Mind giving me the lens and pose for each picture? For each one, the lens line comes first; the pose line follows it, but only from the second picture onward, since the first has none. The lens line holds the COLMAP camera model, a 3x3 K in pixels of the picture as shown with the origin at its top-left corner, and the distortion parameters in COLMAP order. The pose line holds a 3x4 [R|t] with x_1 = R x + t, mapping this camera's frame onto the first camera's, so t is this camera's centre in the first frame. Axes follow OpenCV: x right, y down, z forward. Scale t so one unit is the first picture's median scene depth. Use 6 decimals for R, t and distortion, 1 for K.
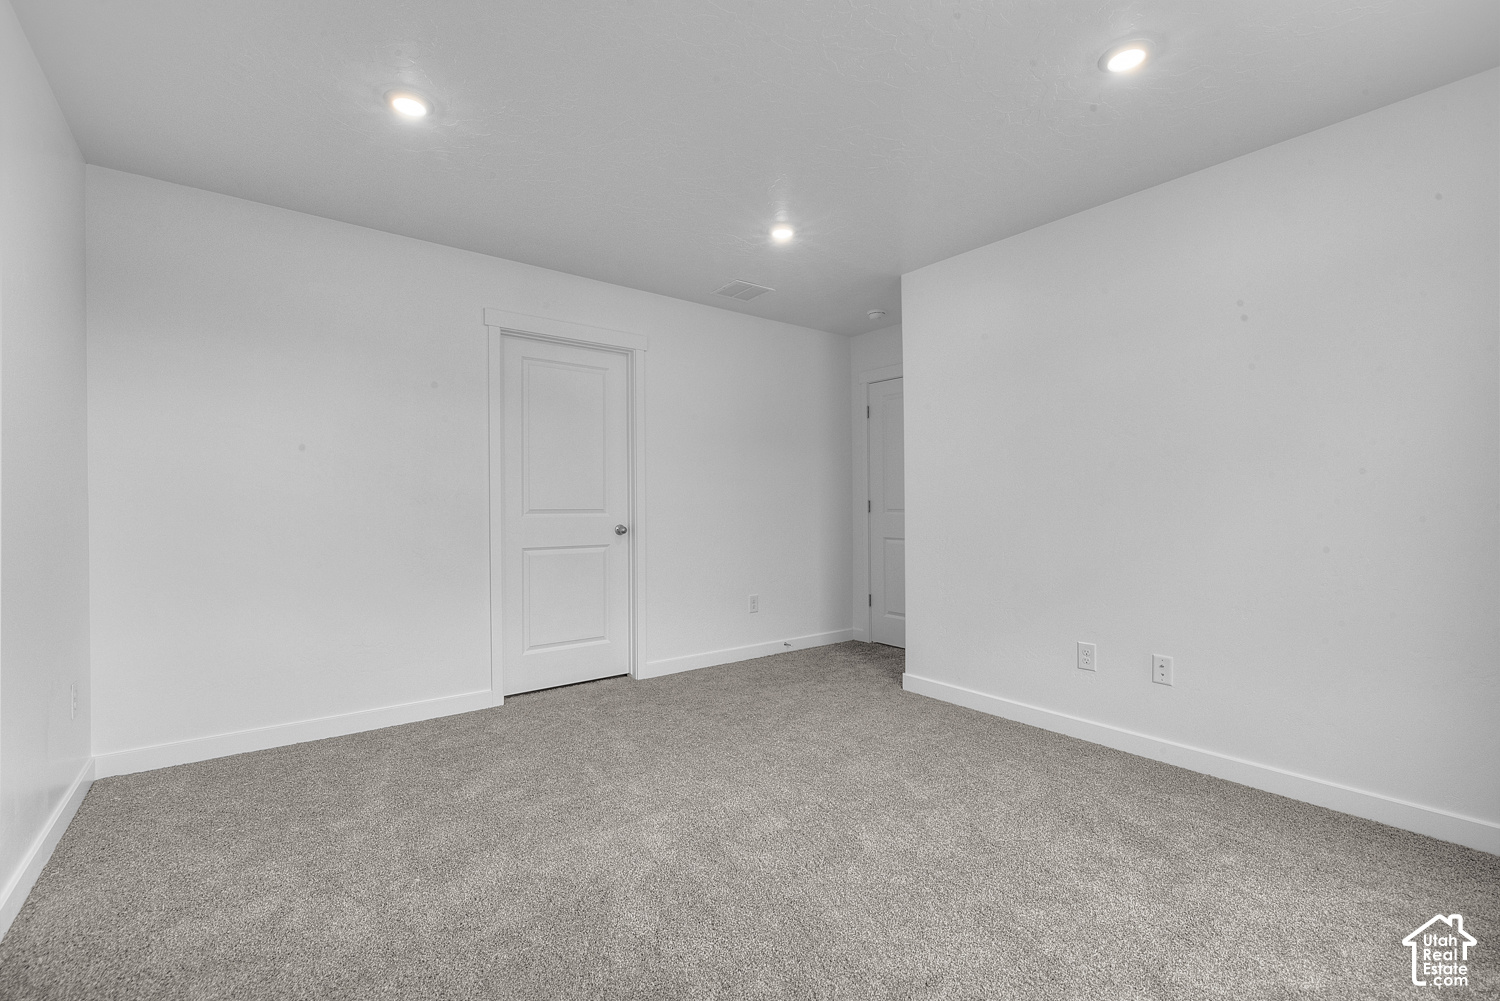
lens RADIAL K [[653.9, 0, 743.5], [0, 653.9, 499.6], [0, 0, 1]] dist [0.000196, -0.000123]
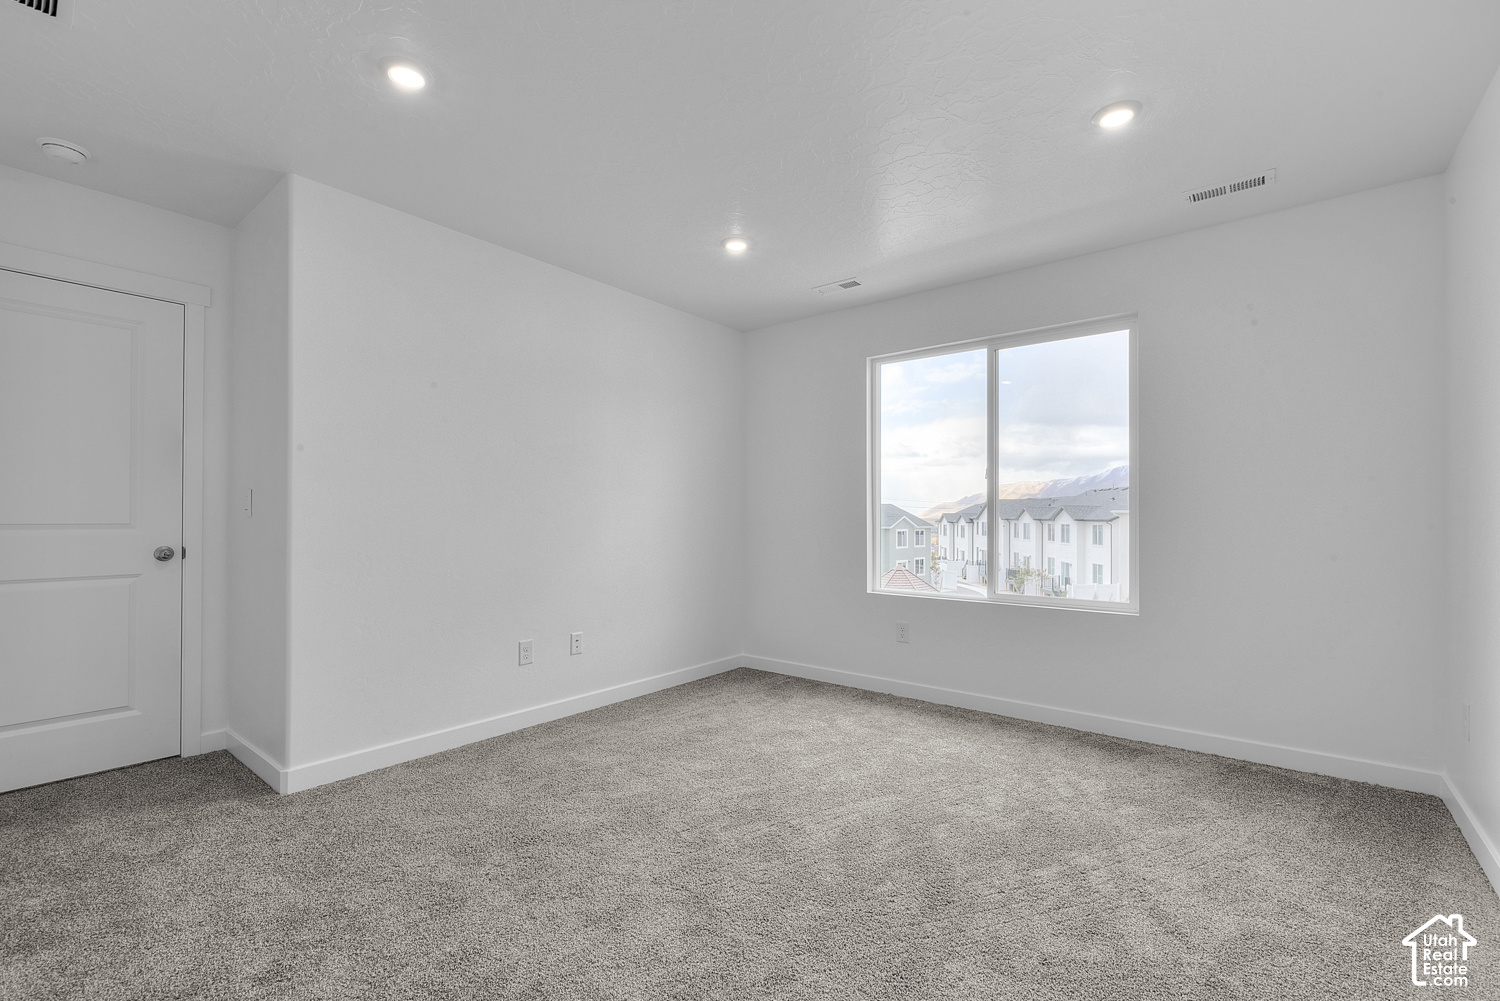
lens RADIAL K [[638.5, 0, 754.6], [0, 638.5, 515.2], [0, 0, 1]] dist [0.000977, -0.000059]
pose [[-0.243991, 0.014954, 0.969662, -0.631882], [-0.002684, 0.999867, -0.016095, 0.021990], [-0.969774, -0.006530, -0.243919, 0.886947]]
